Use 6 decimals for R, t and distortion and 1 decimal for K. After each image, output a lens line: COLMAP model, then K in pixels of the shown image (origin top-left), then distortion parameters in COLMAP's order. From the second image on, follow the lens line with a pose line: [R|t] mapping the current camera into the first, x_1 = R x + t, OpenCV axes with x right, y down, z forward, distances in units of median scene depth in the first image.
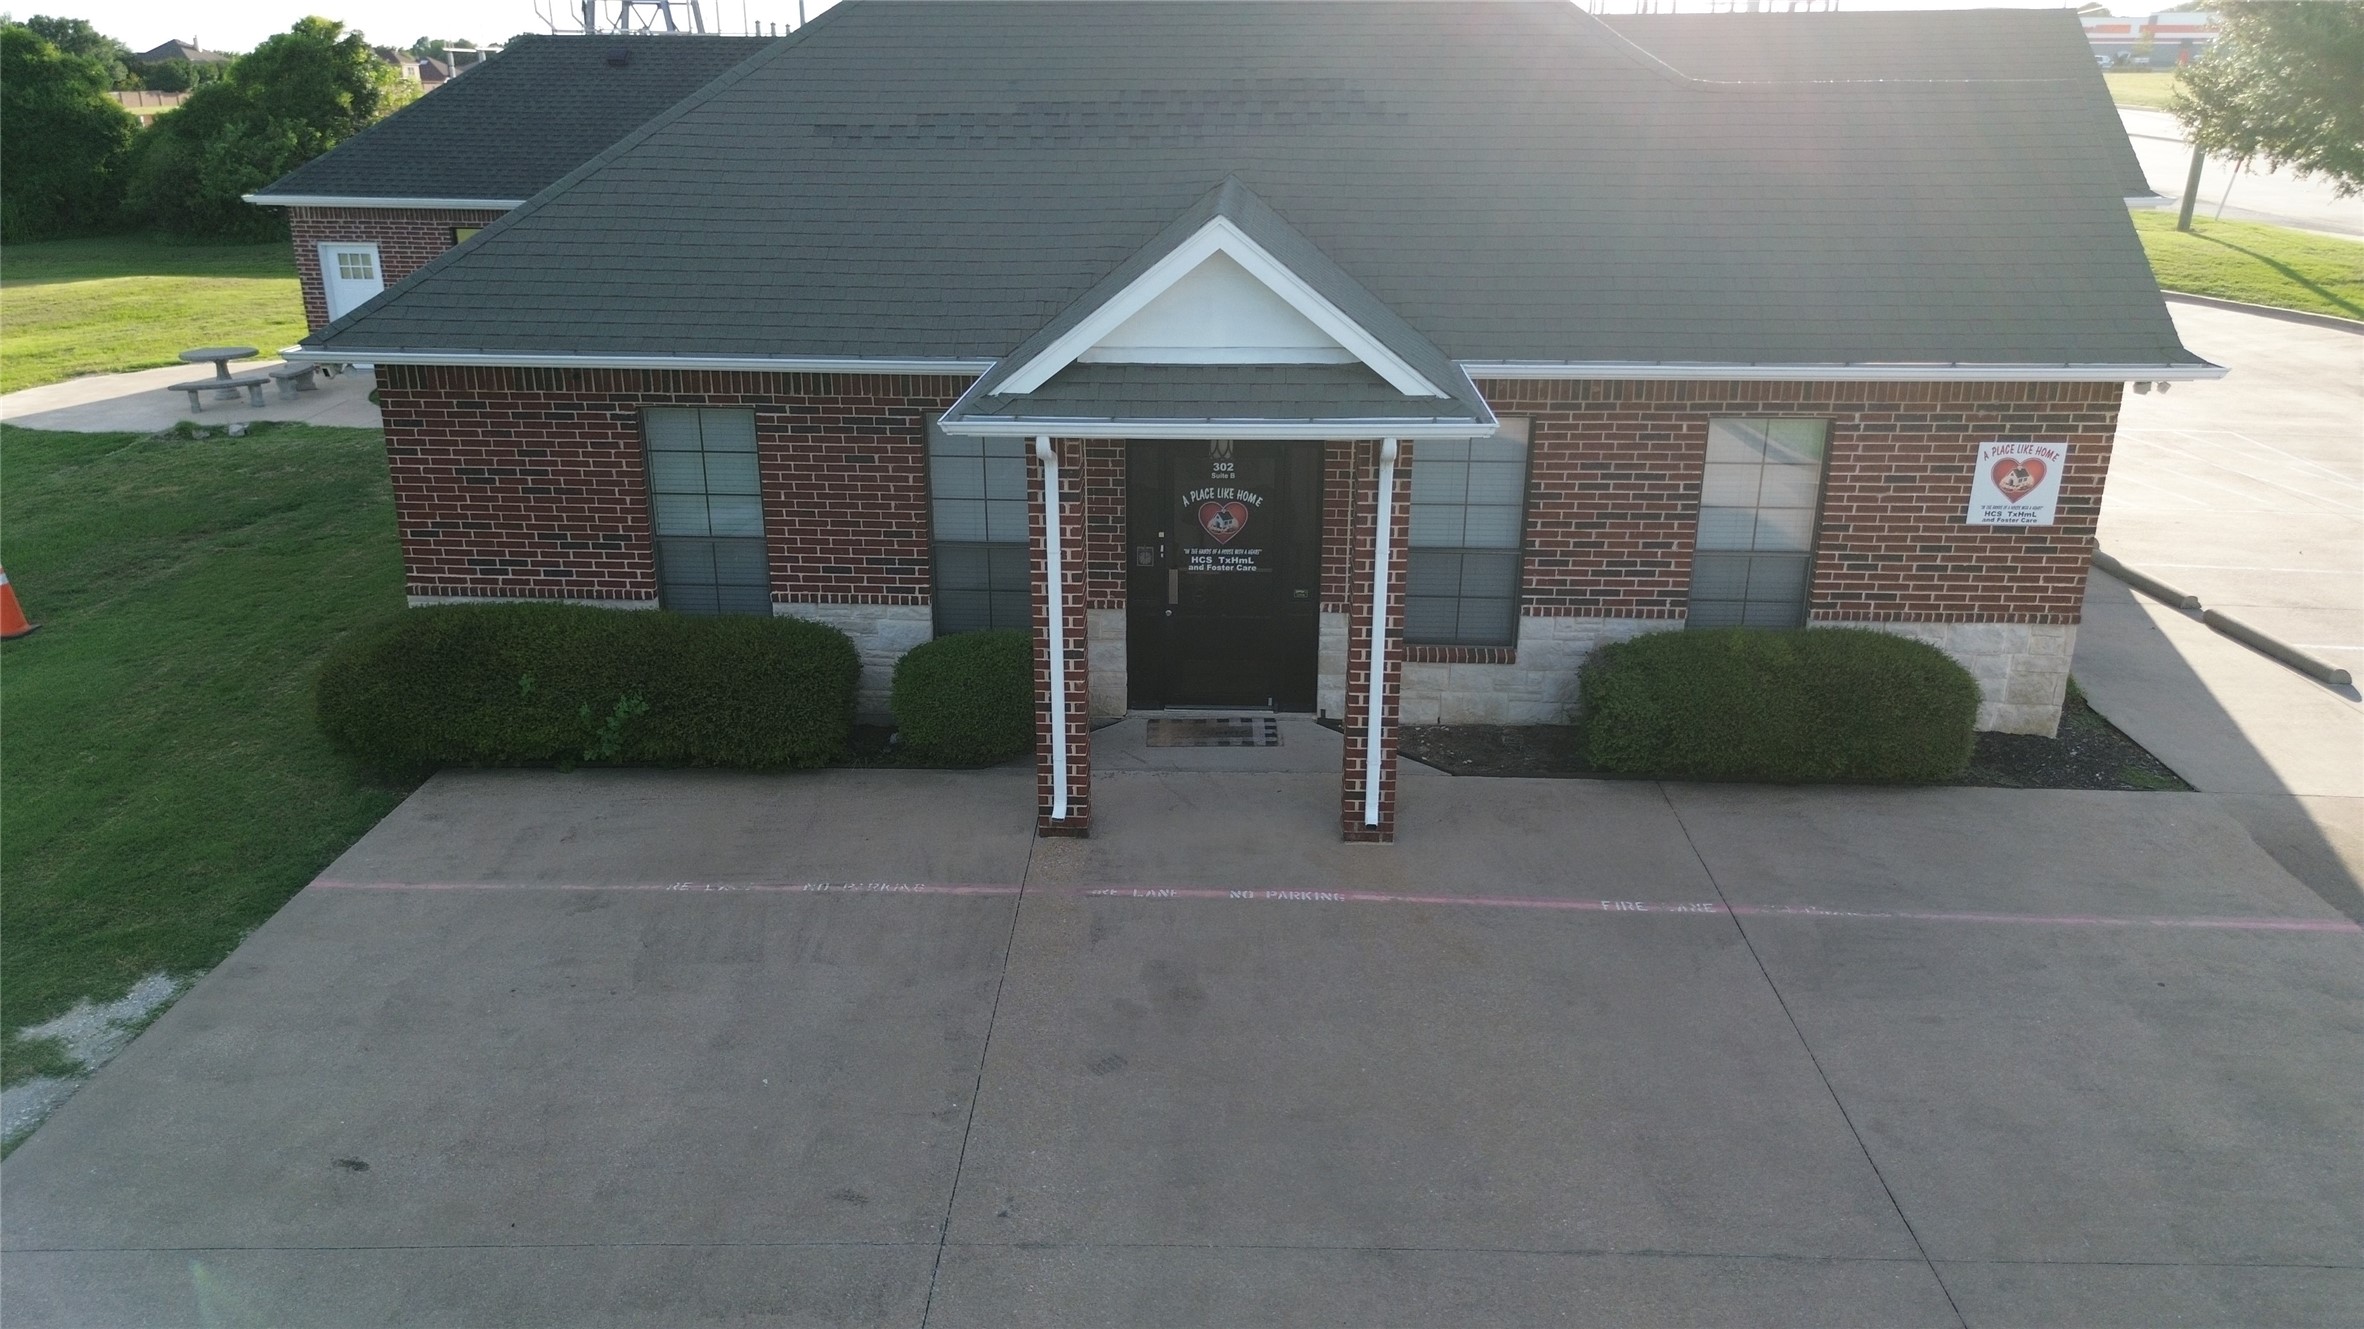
lens RADIAL K [[1693.3, 0, 1182.0], [0, 1693.3, 664.5], [0, 0, 1]] dist [0.061711, -0.069407]
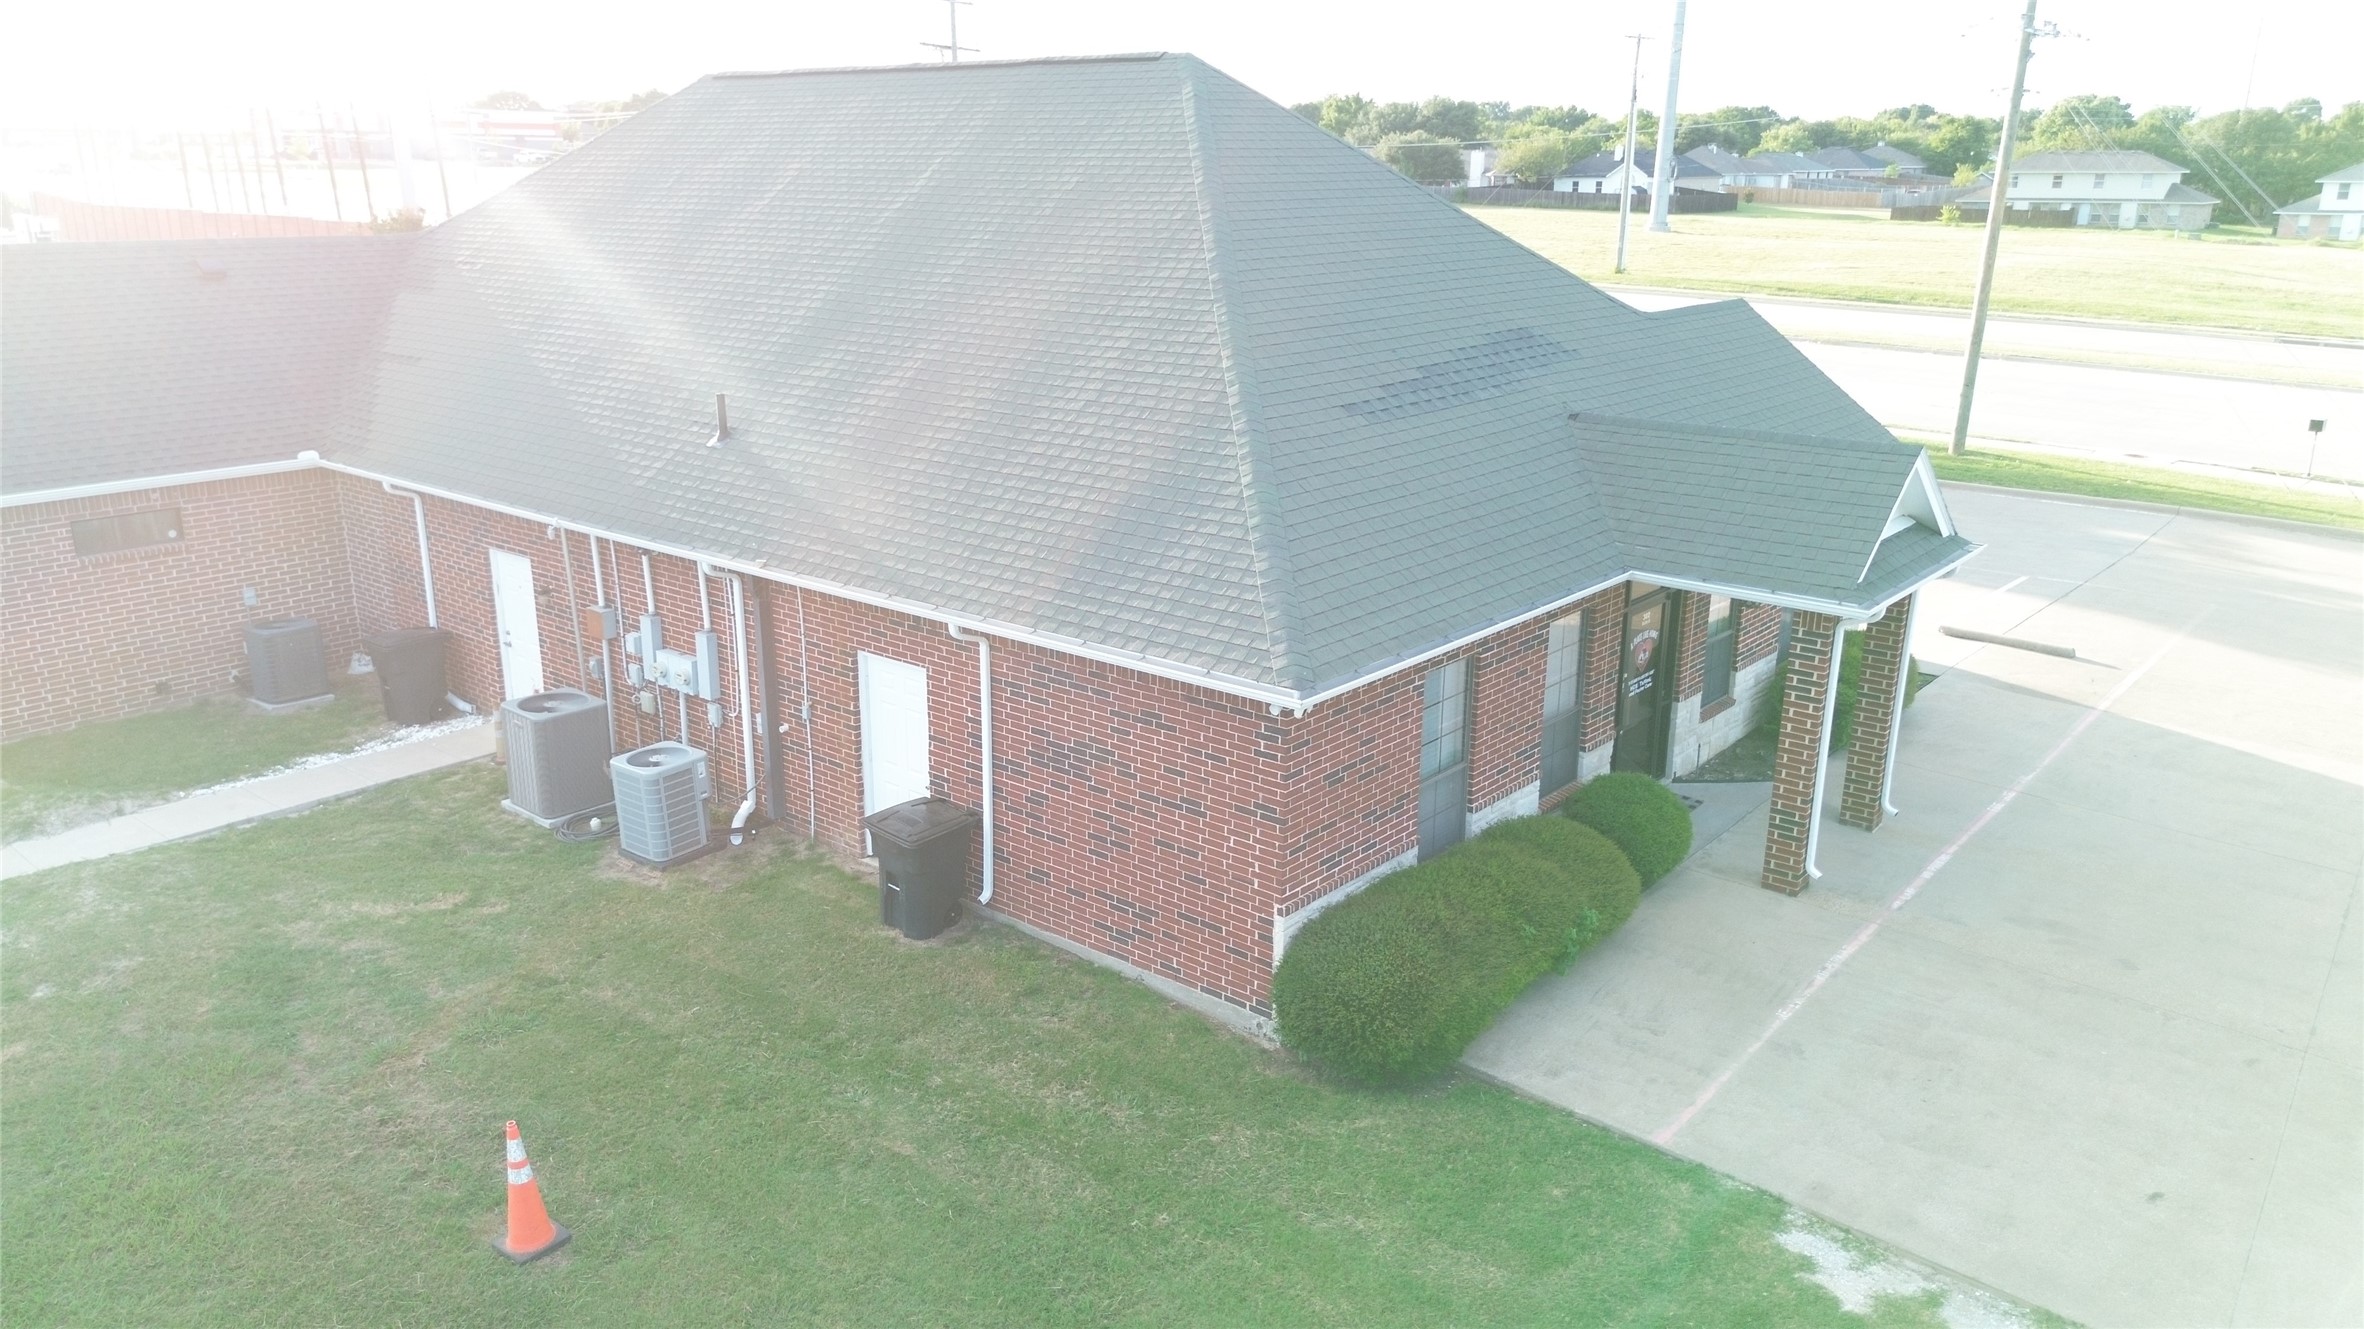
lens RADIAL K [[1693.3, 0, 1182.0], [0, 1693.3, 664.5], [0, 0, 1]] dist [0.061711, -0.069407]
pose [[0.598778, -0.228650, 0.767584, -1.295358], [0.250881, 0.963697, 0.091361, -0.306561], [-0.760608, 0.137867, 0.634404, 0.433530]]
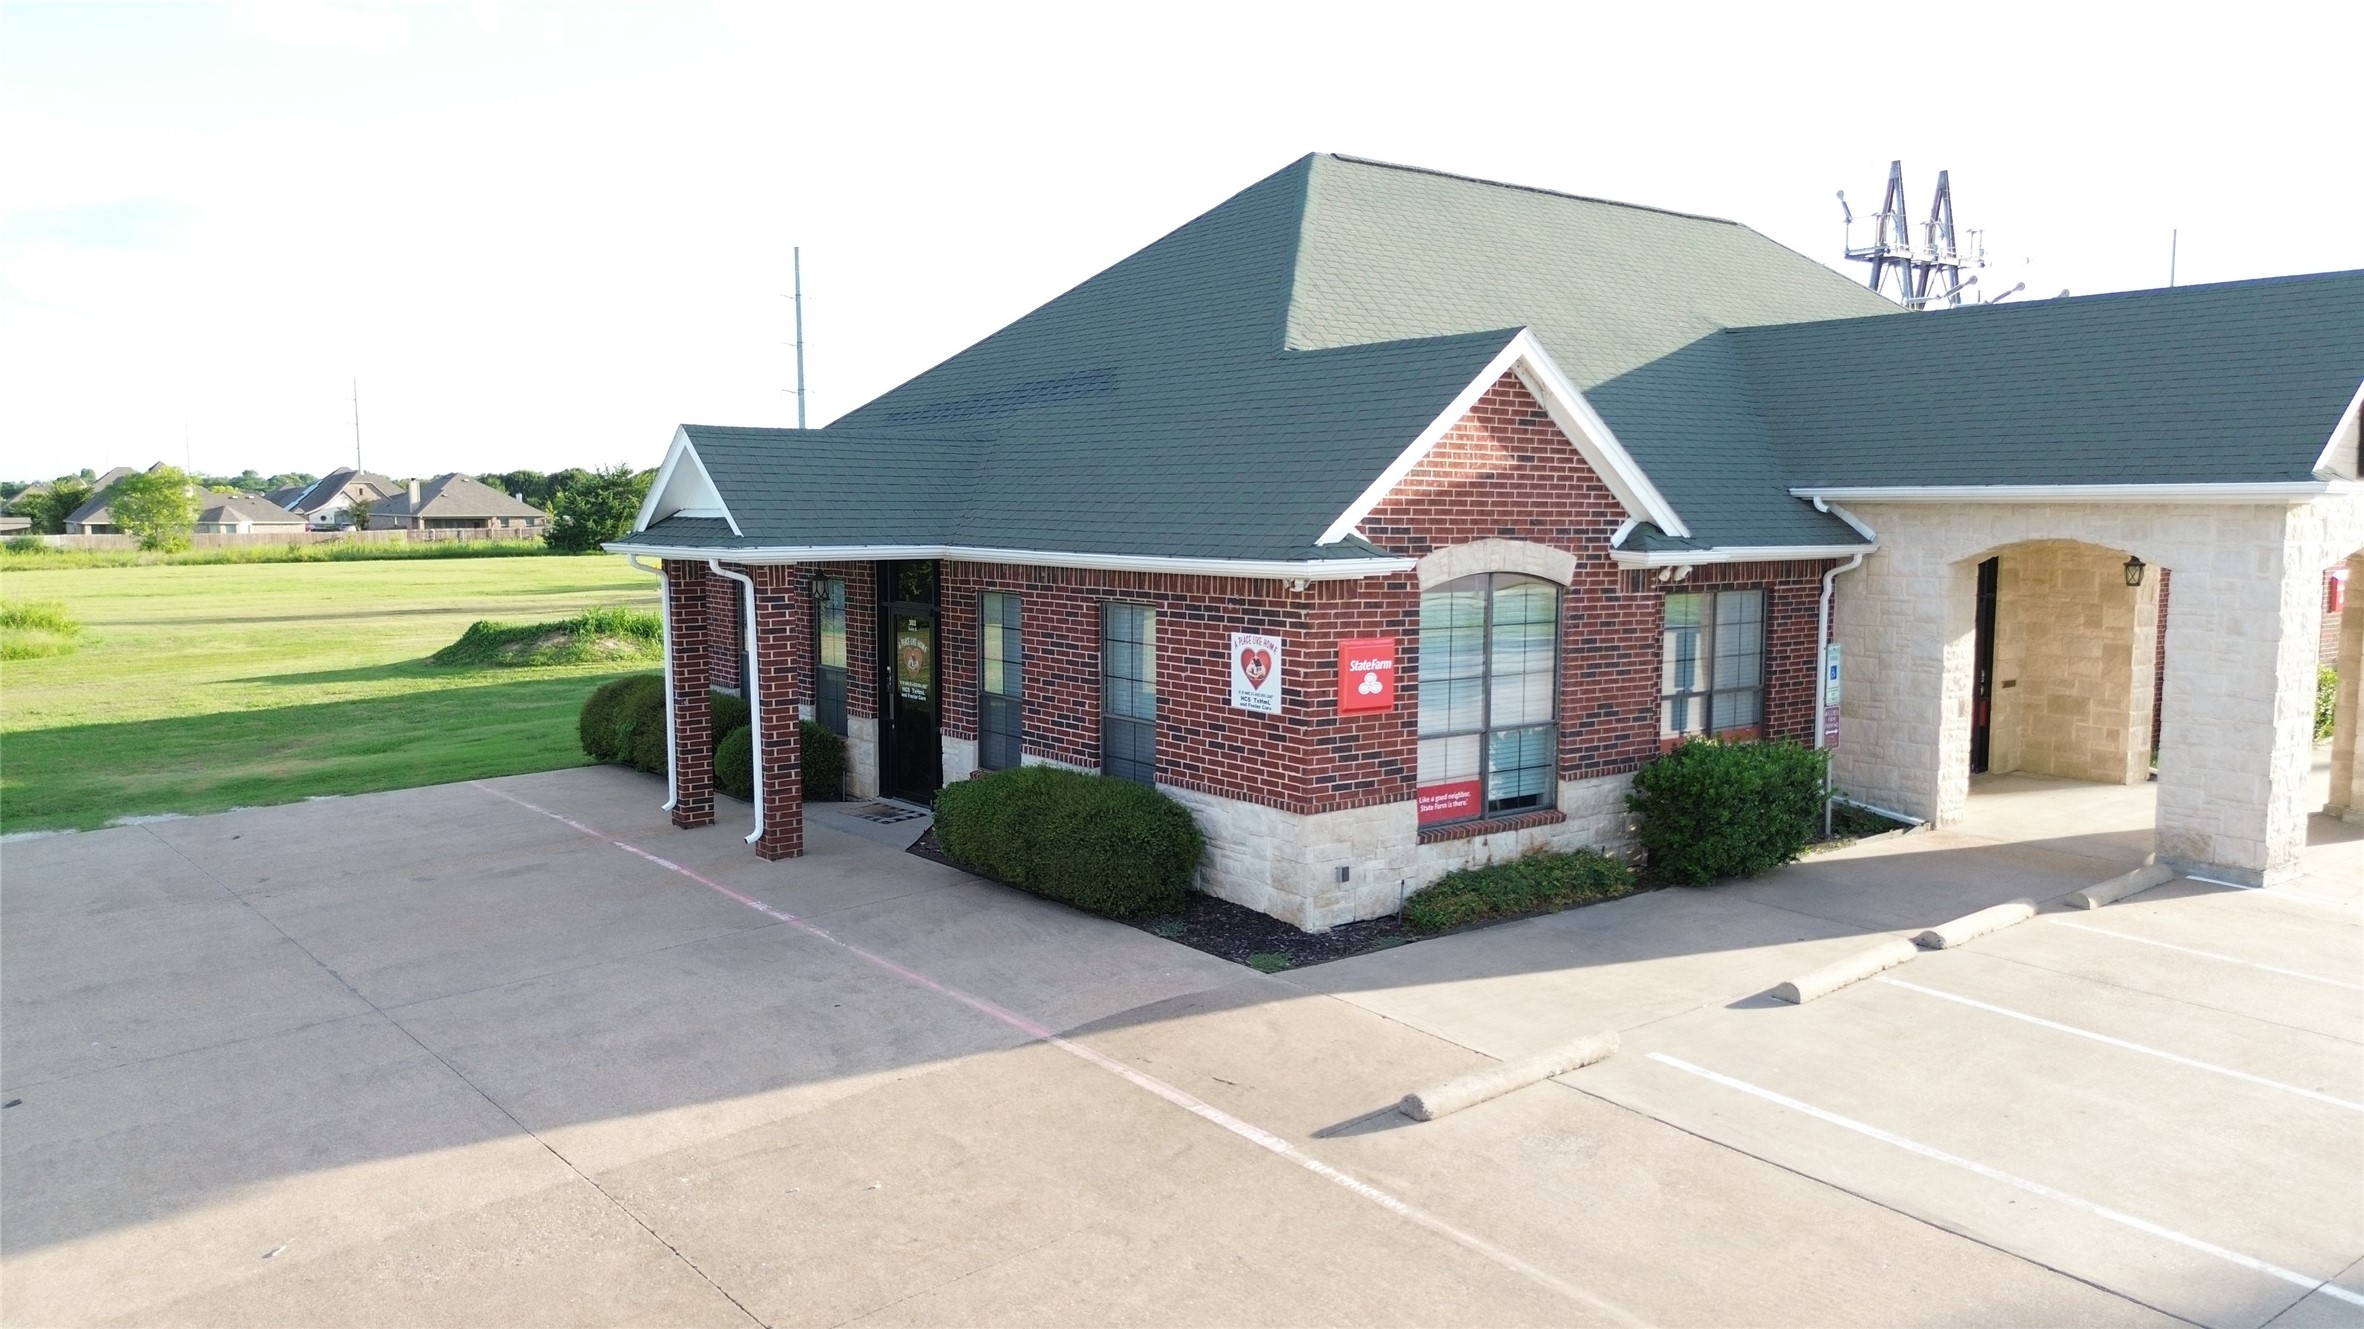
lens RADIAL K [[1693.3, 0, 1182.0], [0, 1693.3, 664.5], [0, 0, 1]] dist [0.061711, -0.069407]
pose [[0.657944, 0.075419, -0.749281, 1.268030], [-0.243978, 0.962656, -0.117341, 0.028336], [0.712449, 0.260012, 0.651774, 0.257624]]
